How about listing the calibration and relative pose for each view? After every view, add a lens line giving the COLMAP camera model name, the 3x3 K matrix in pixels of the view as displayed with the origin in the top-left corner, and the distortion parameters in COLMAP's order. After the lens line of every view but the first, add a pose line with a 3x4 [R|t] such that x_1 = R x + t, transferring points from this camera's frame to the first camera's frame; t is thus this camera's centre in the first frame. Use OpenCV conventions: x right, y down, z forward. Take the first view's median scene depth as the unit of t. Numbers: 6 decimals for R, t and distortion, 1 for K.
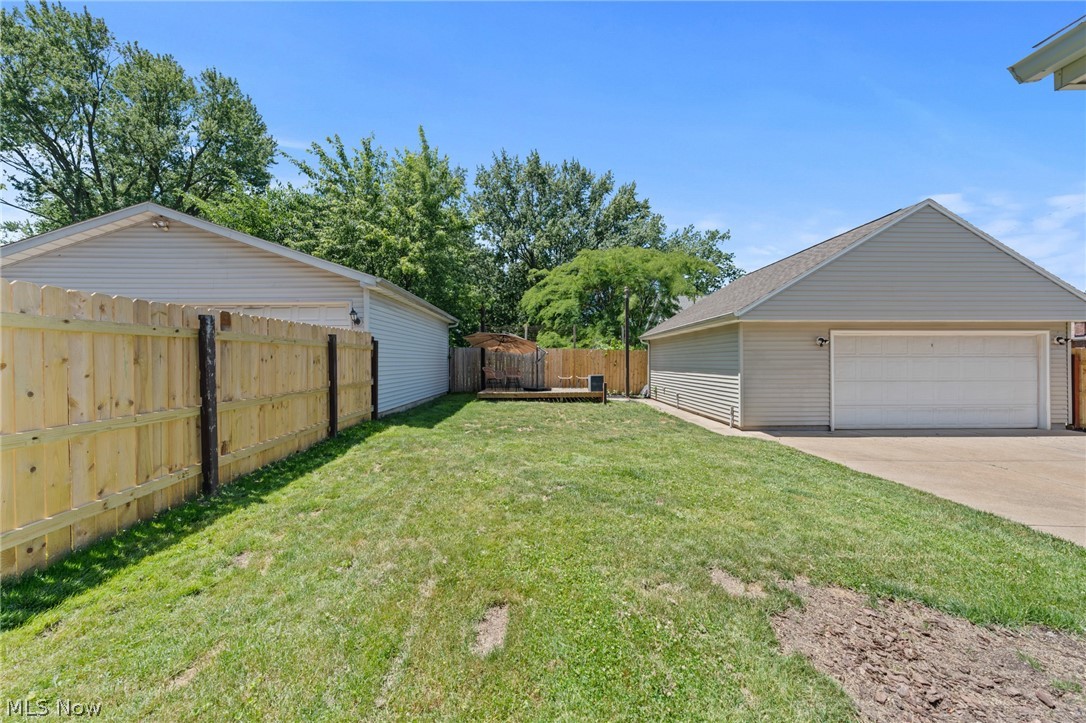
lens RADIAL K [[378.8, 0, 574.0], [0, 378.8, 356.9], [0, 0, 1]] dist [-0.004252, 0.000029]
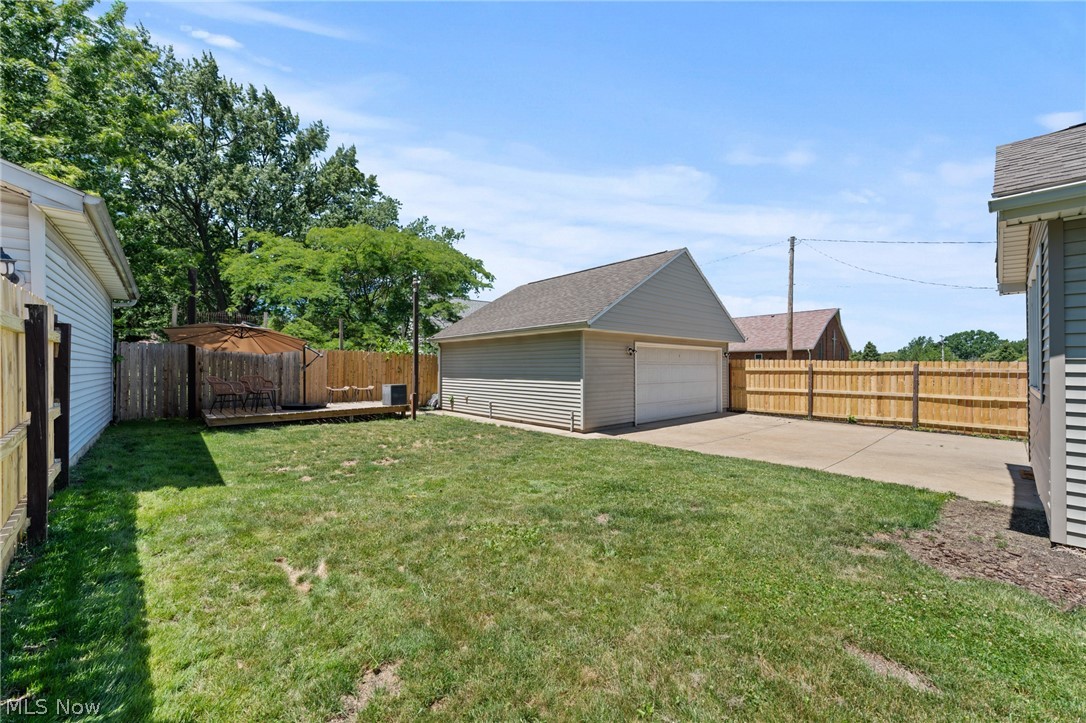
lens RADIAL K [[412.2, 0, 541.8], [0, 412.2, 362.9], [0, 0, 1]] dist [-0.003433, -0.000119]
pose [[0.764084, 0.008014, 0.645067, -0.370337], [-0.010657, 0.999943, 0.000201, -0.000321], [-0.645028, -0.007028, 0.764126, 0.195713]]
